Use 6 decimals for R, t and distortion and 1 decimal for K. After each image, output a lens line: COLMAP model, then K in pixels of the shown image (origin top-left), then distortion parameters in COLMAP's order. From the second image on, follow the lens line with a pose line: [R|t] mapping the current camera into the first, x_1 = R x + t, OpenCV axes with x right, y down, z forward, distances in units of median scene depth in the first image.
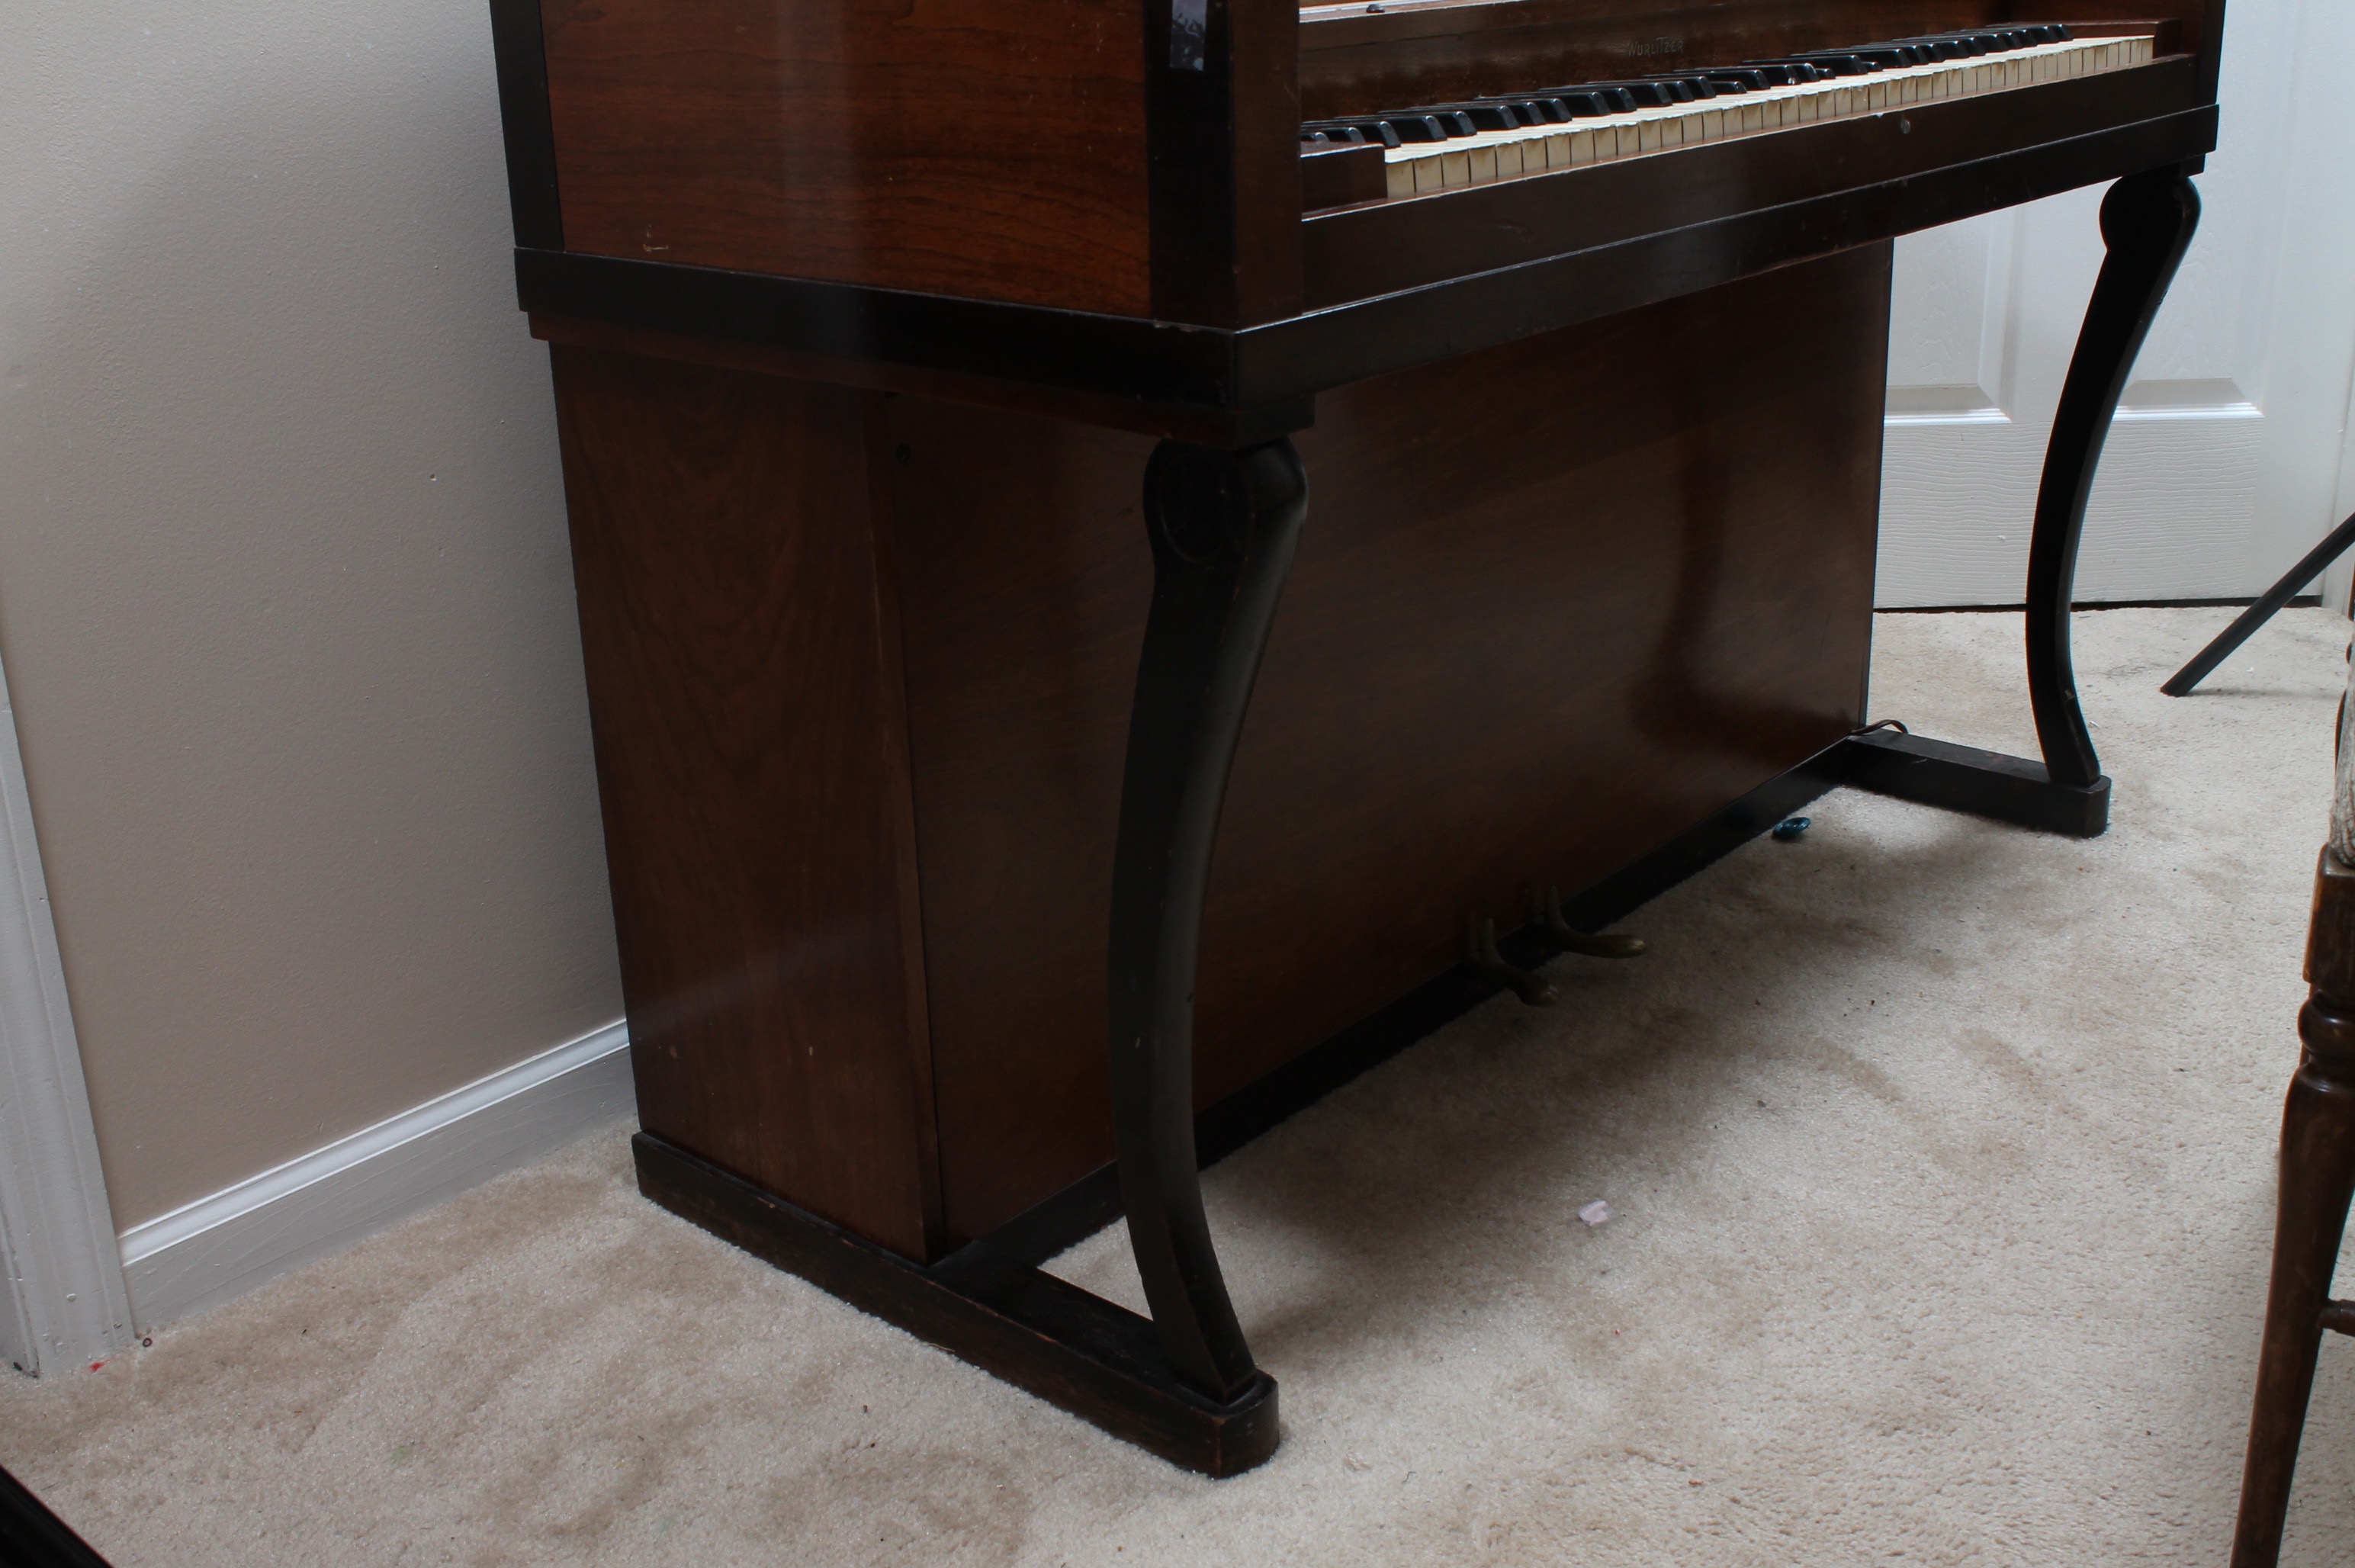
lens RADIAL K [[2461.9, 0, 1190.9], [0, 2461.9, 783.9], [0, 0, 1]] dist [-0.094566, 0.031587]
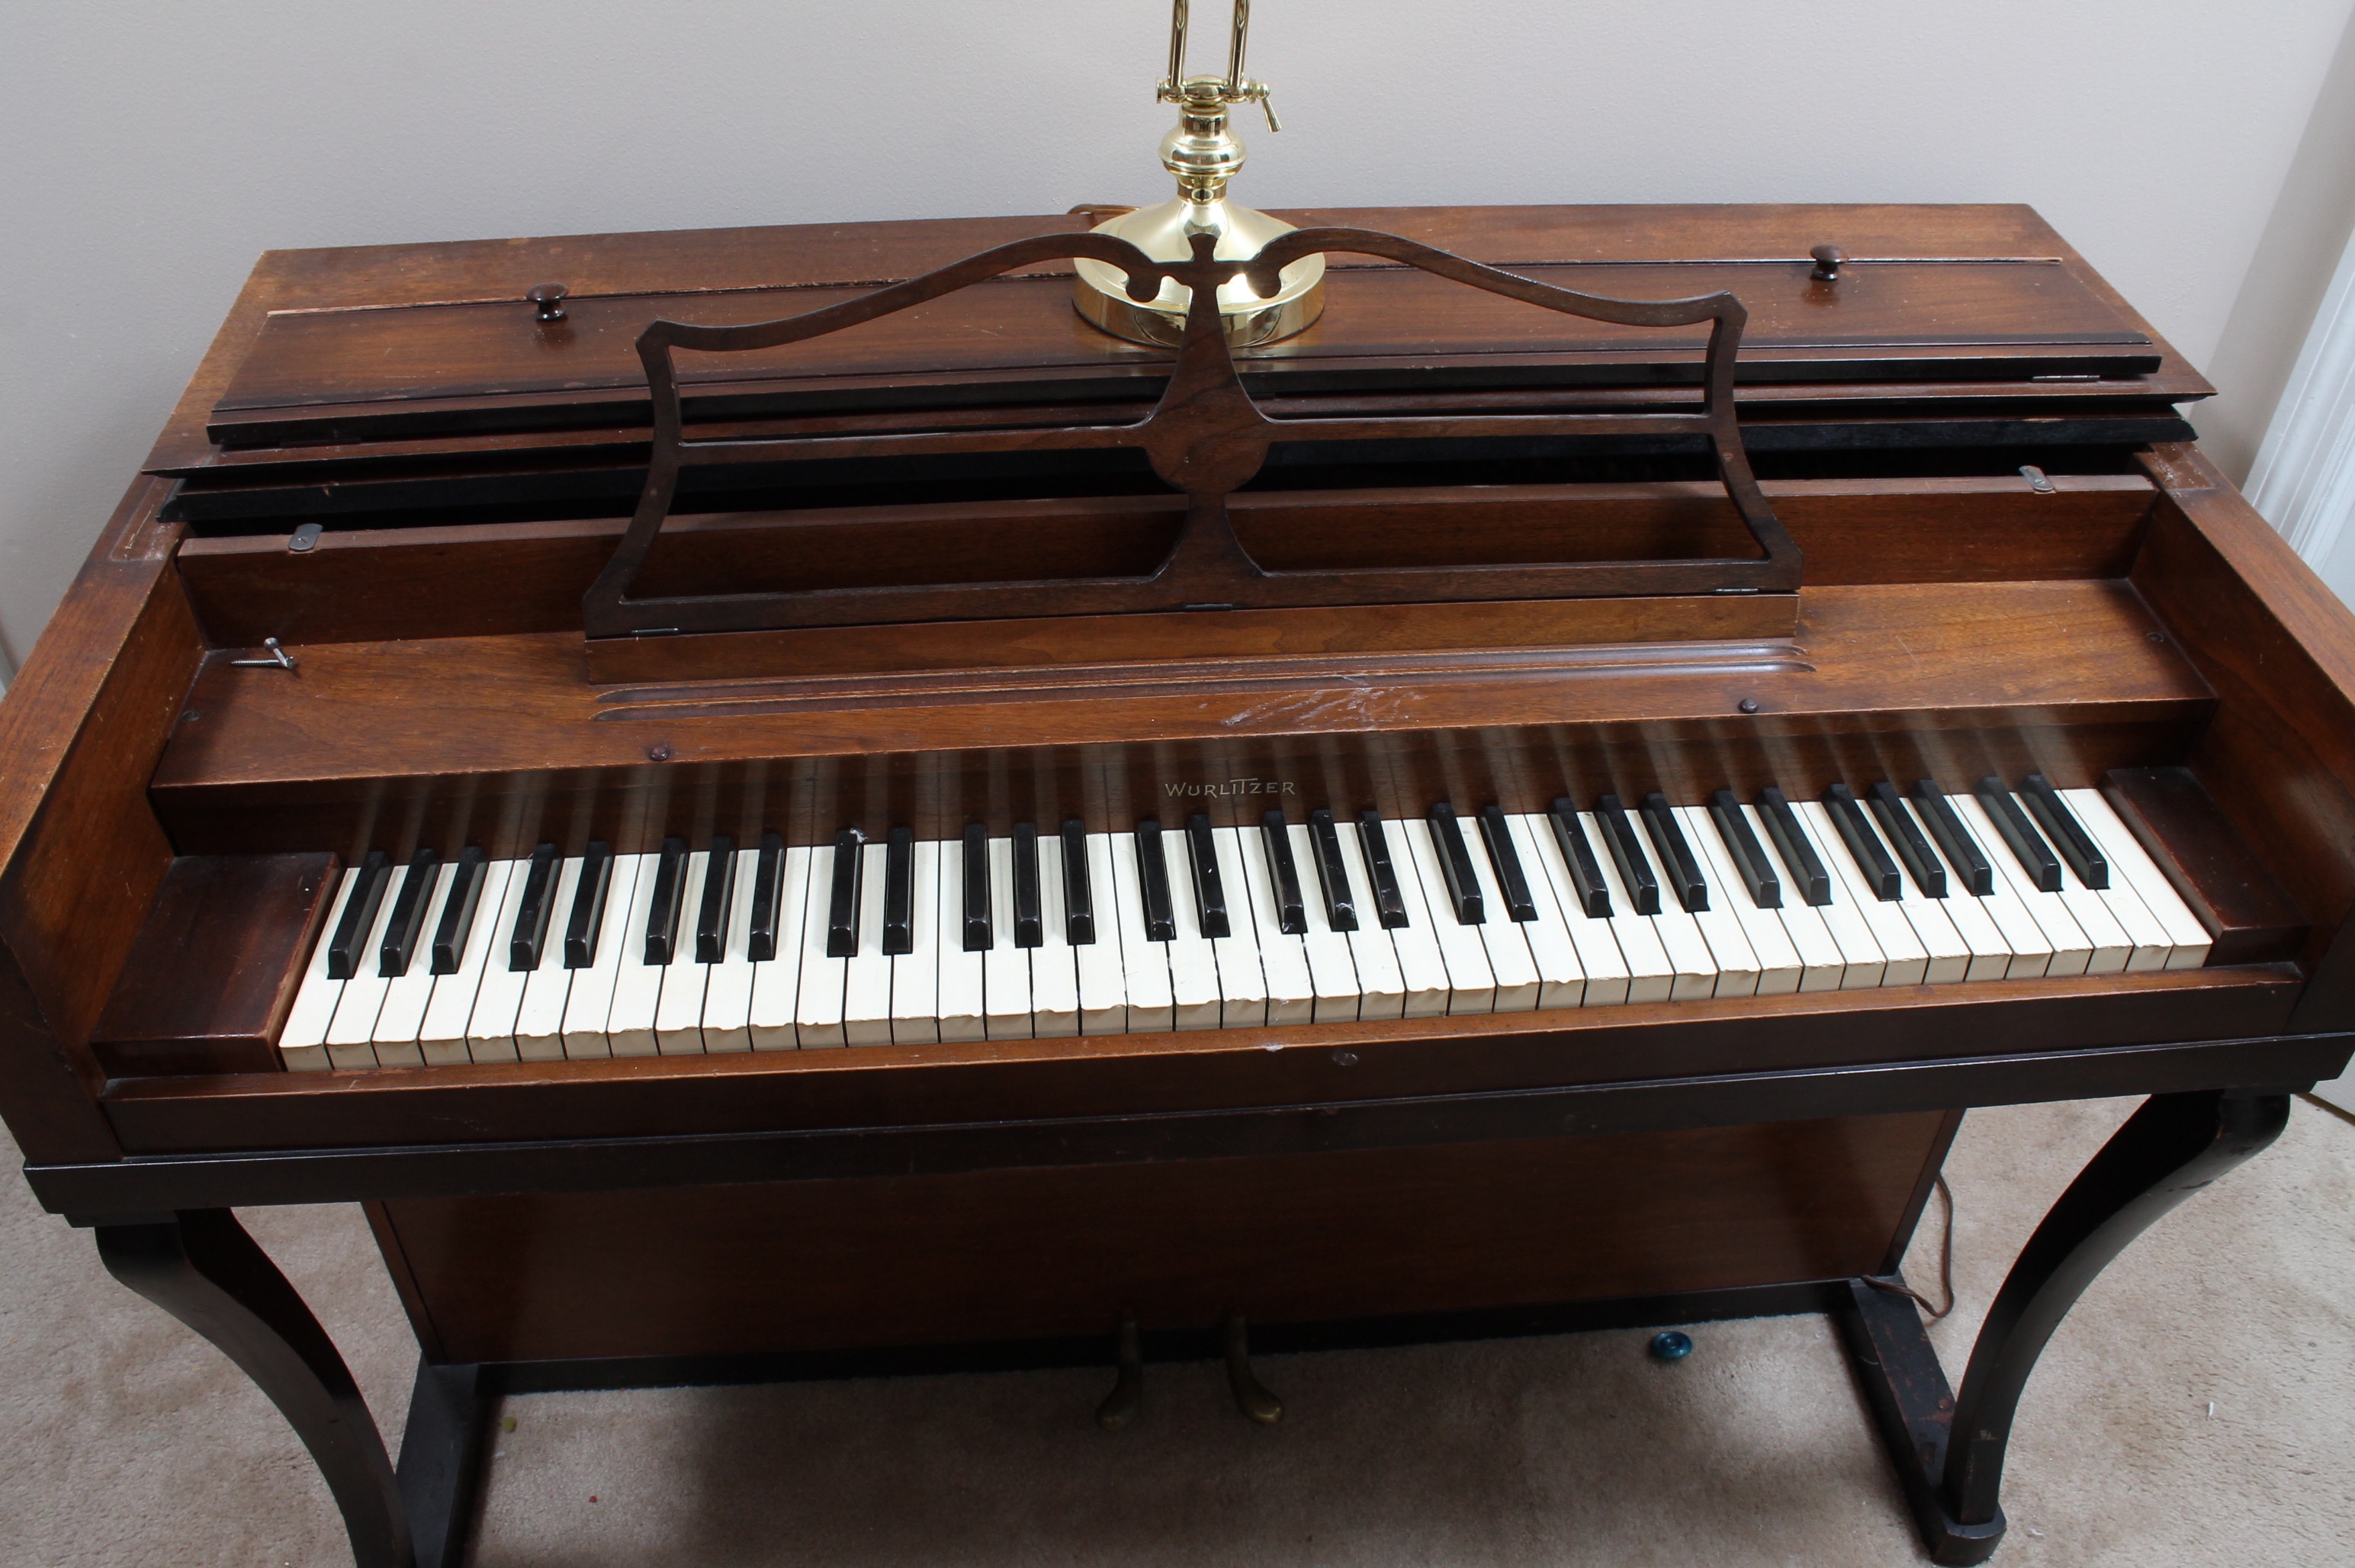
lens RADIAL K [[1971.6, 0, 1165.4], [0, 1971.6, 809.0], [0, 0, 1]] dist [-0.189594, 0.171935]
pose [[0.716124, 0.483890, -0.503008, 0.570505], [-0.277913, 0.858760, 0.430460, -0.639578], [0.640258, -0.168471, 0.749458, 0.533856]]
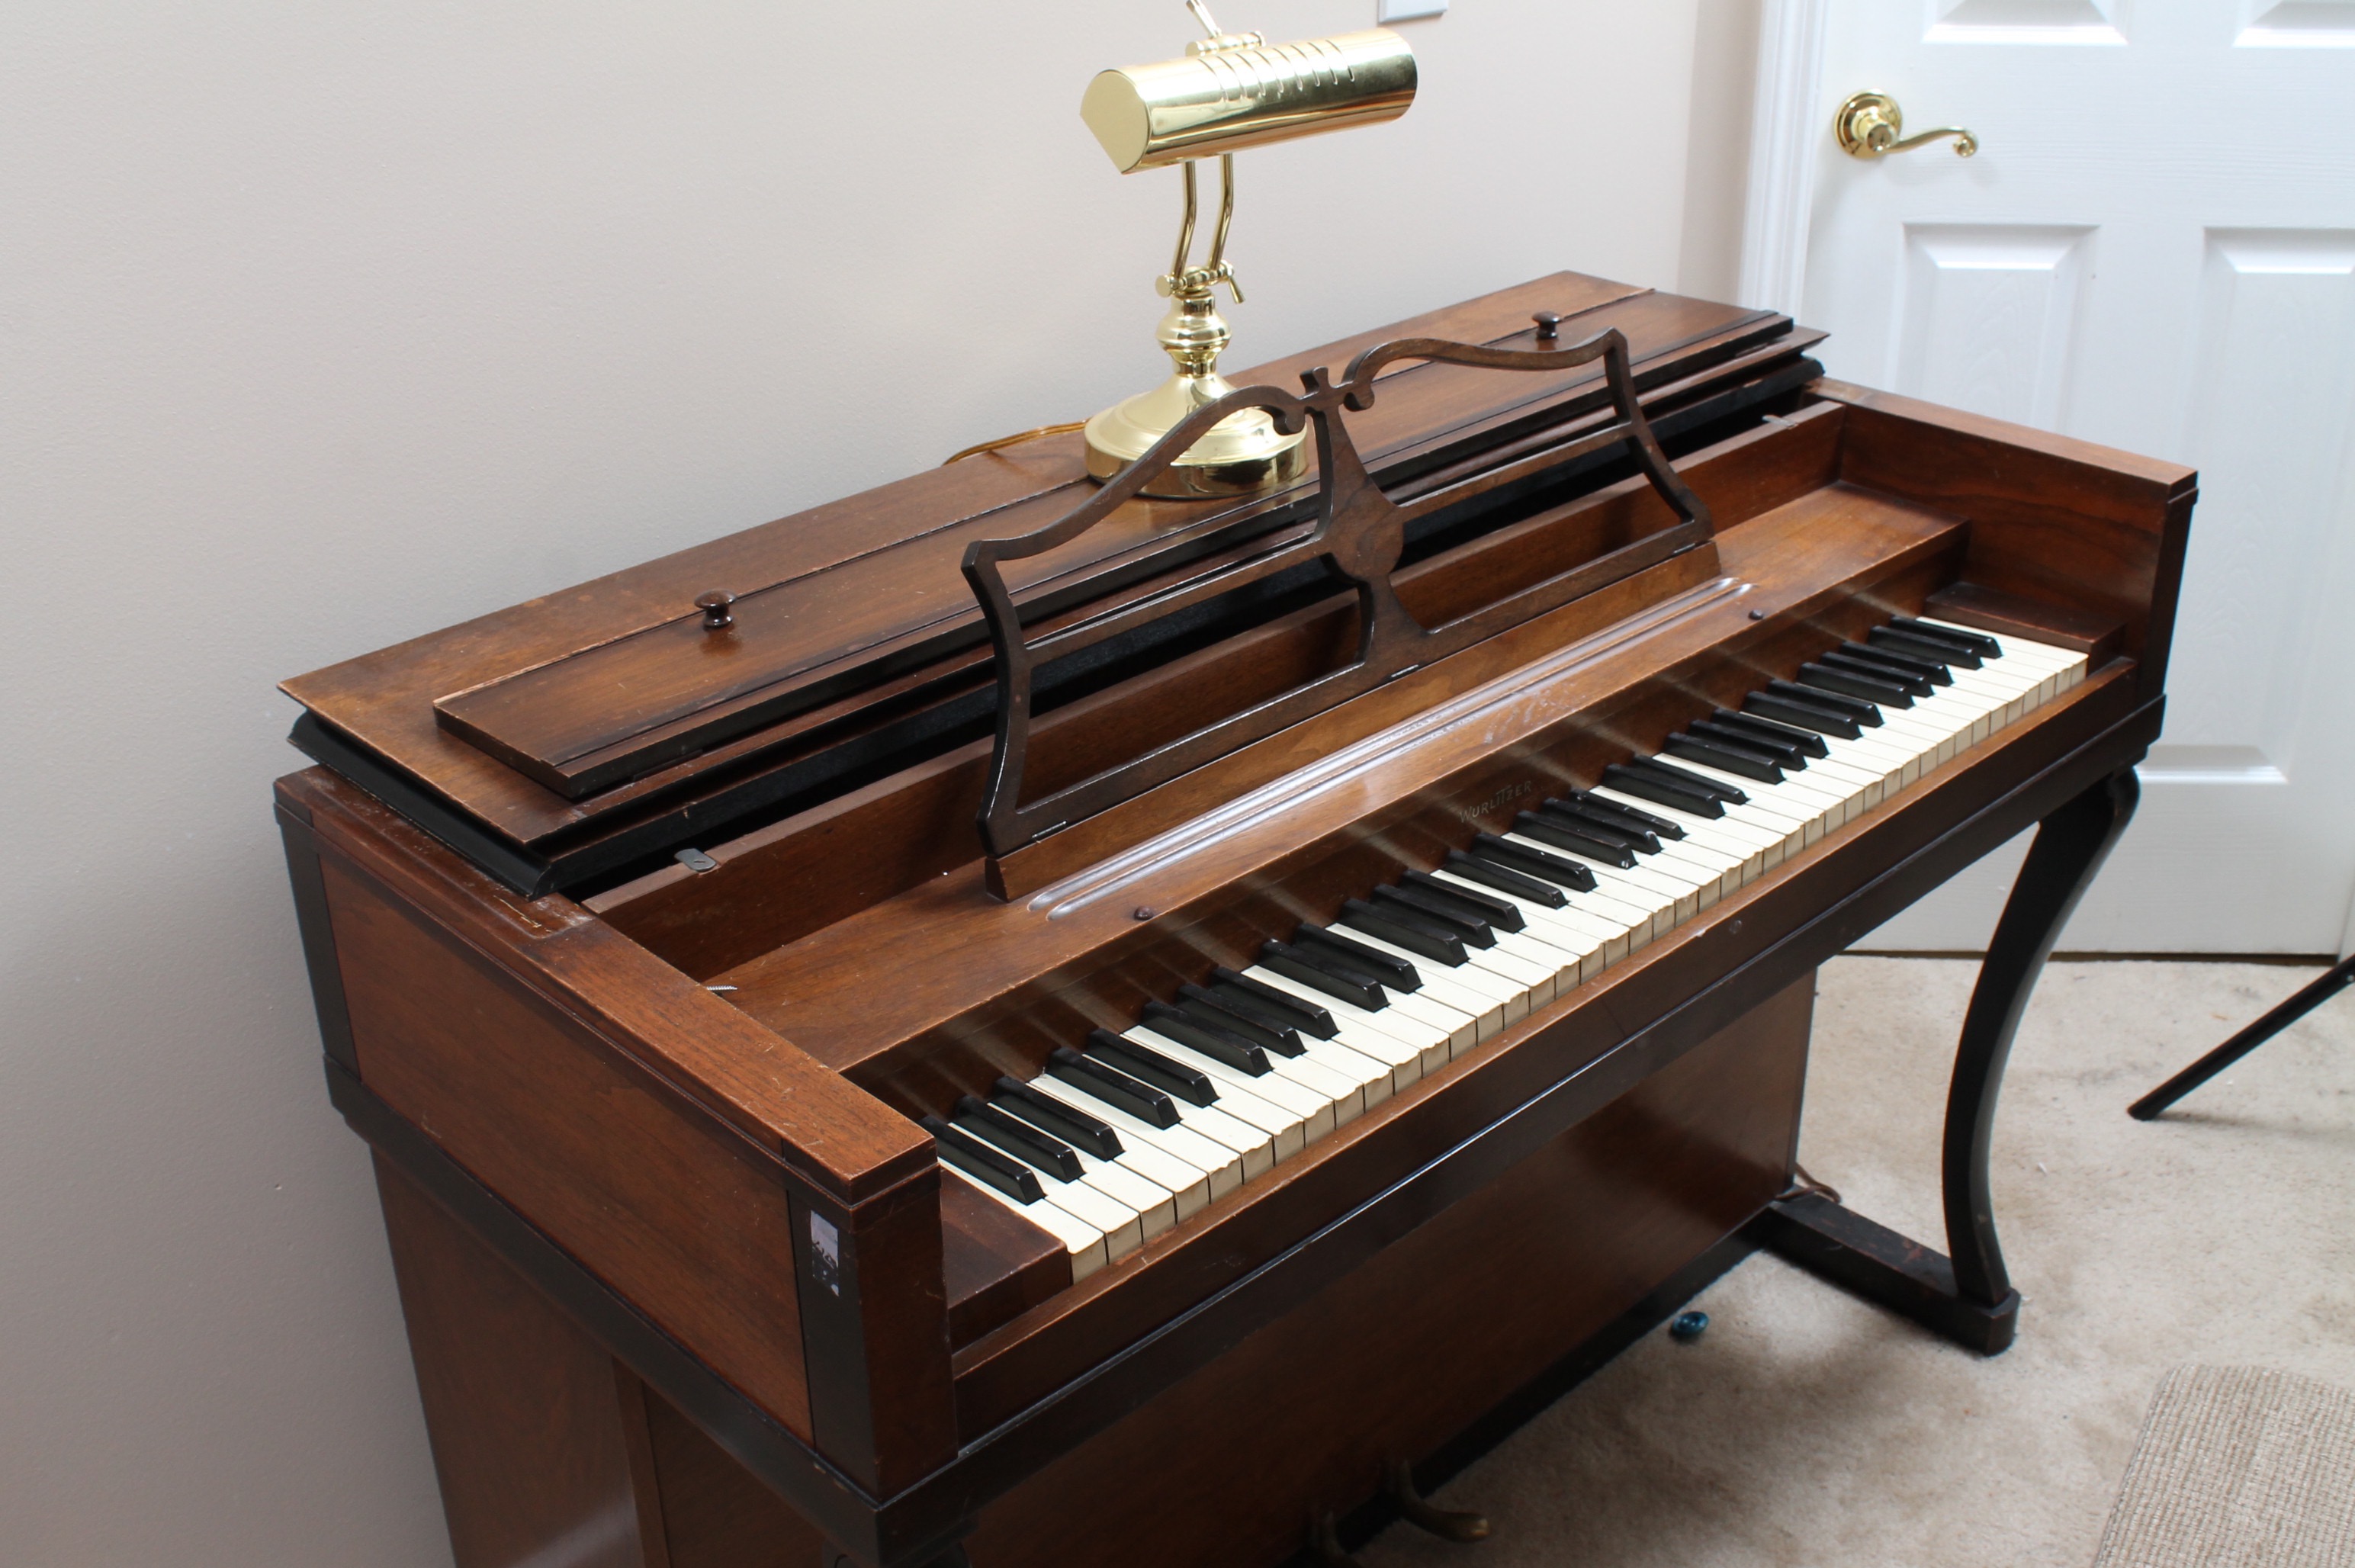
lens RADIAL K [[2500.3, 0, 1179.3], [0, 2500.3, 802.6], [0, 0, 1]] dist [-0.144835, 0.192238]
pose [[0.995667, 0.050838, -0.077869, 0.158083], [-0.041653, 0.992453, 0.115339, -0.454064], [0.083145, -0.111595, 0.990269, 0.005757]]
